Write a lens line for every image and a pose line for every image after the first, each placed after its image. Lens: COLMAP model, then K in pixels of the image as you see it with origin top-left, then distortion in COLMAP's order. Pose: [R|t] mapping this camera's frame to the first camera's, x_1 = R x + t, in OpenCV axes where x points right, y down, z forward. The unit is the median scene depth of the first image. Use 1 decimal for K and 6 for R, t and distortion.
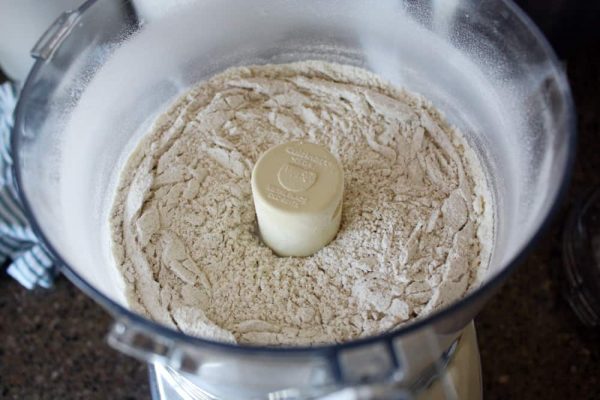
lens RADIAL K [[536.9, 0, 300.0], [0, 536.9, 200.0], [0, 0, 1]] dist [-0.131653, 0.106492]
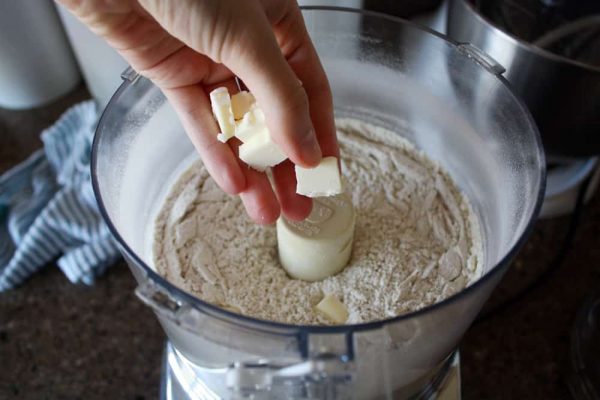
lens RADIAL K [[536.9, 0, 300.0], [0, 536.9, 200.0], [0, 0, 1]] dist [-0.131653, 0.106492]
pose [[0.981718, 0.161709, -0.100397, 0.067099], [-0.172213, 0.979268, -0.106663, 0.058604], [0.081067, 0.122002, 0.989214, -0.151128]]
